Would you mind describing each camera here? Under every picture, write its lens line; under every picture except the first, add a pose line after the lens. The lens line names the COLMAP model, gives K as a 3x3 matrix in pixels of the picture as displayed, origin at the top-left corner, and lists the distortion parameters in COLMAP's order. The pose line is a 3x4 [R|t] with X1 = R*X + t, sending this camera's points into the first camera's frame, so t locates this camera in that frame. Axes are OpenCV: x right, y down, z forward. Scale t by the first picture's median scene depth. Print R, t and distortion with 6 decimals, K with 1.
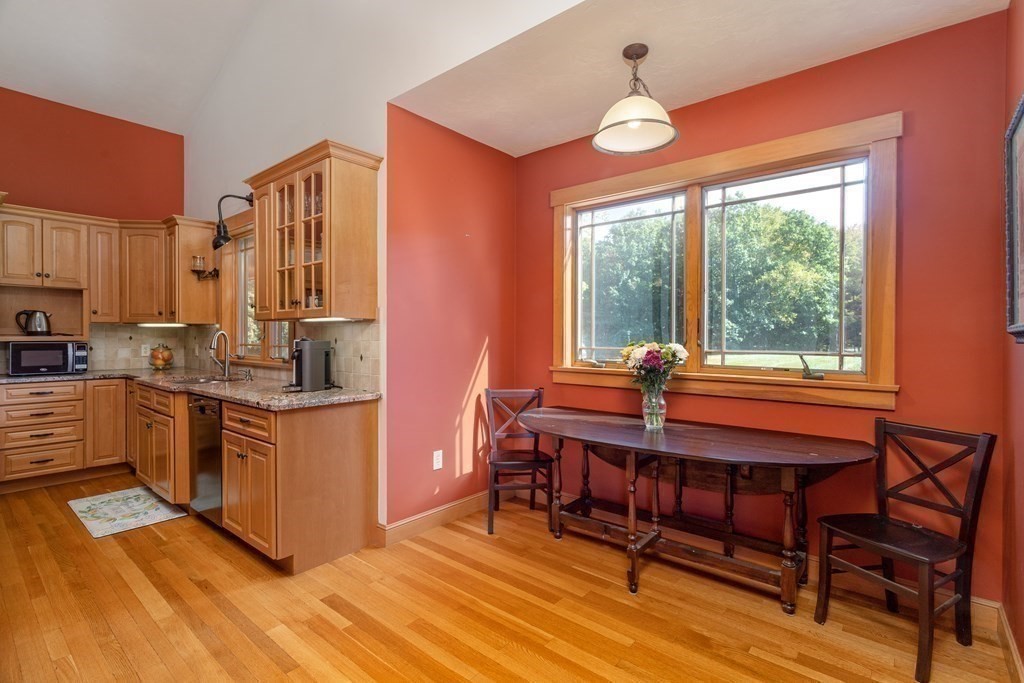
lens RADIAL K [[496.2, 0, 512.5], [0, 496.2, 338.0], [0, 0, 1]] dist [0.003482, 0.000498]
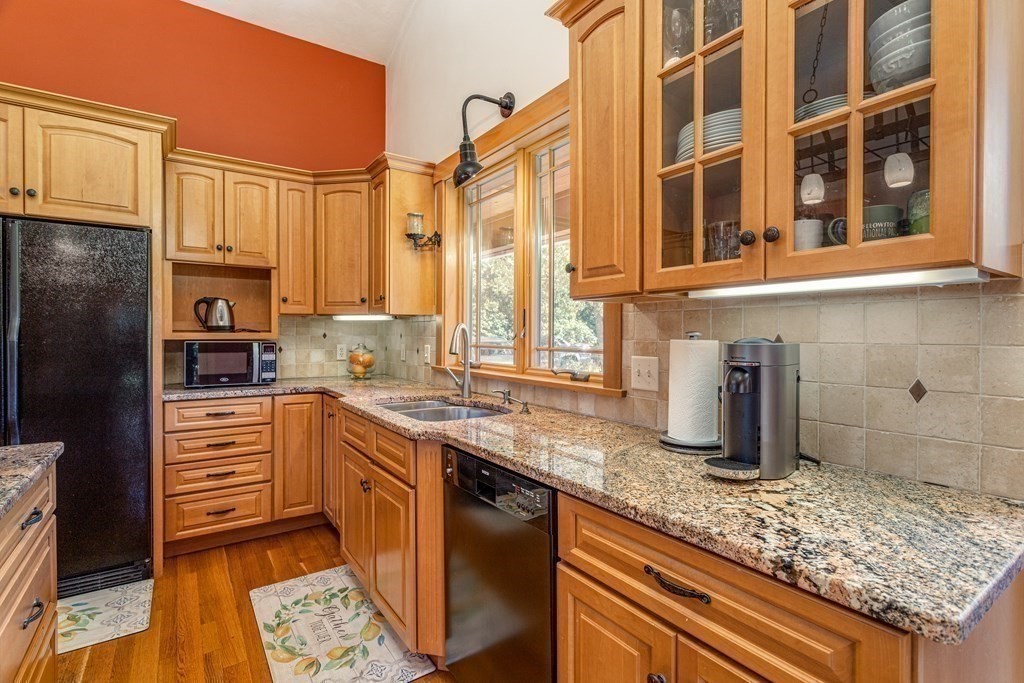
lens RADIAL K [[486.1, 0, 515.8], [0, 486.1, 338.0], [0, 0, 1]] dist [-0.000880, 0.000455]
pose [[0.969011, 0.003368, -0.246994, -0.372248], [-0.002526, 0.999990, 0.003726, 0.000557], [0.247004, -0.002987, 0.969010, 0.436868]]
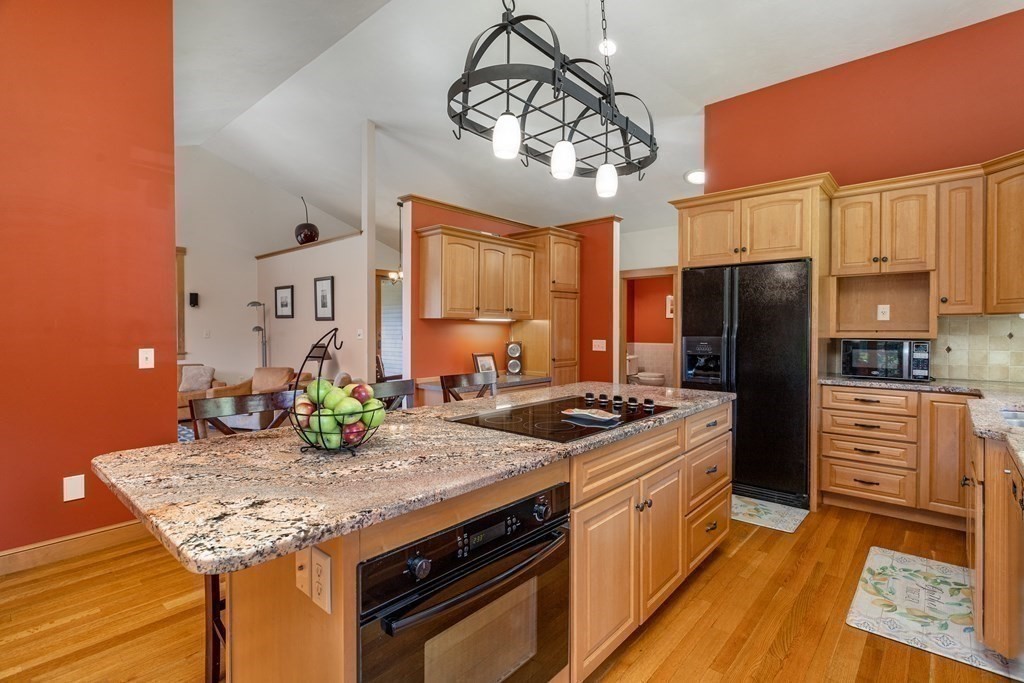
lens RADIAL K [[483.8, 0, 500.4], [0, 483.8, 337.7], [0, 0, 1]] dist [0.000635, 0.000716]
pose [[-0.023807, 0.015103, -0.999602, -0.117881], [-0.005267, 0.999870, 0.015232, -0.004267], [0.999703, 0.005627, -0.023724, 0.397694]]
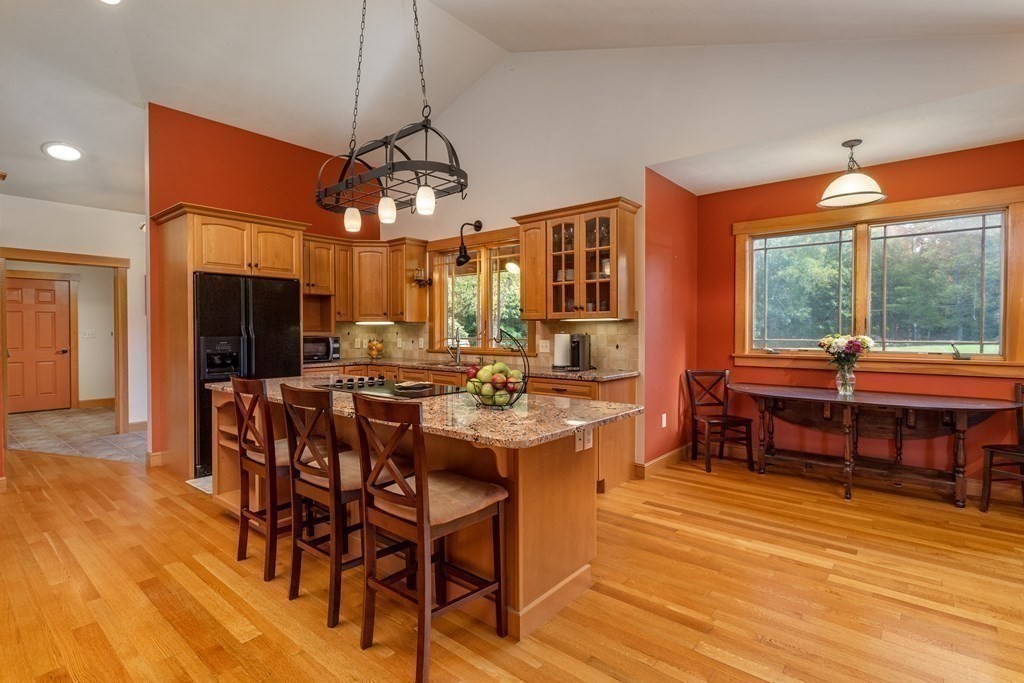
lens RADIAL K [[507.4, 0, 492.4], [0, 507.4, 338.7], [0, 0, 1]] dist [0.001539, 0.000572]
pose [[0.999913, -0.002143, -0.013047, -0.473725], [0.002292, 0.999932, 0.011418, -0.000546], [0.013022, -0.011447, 0.999850, -0.324926]]
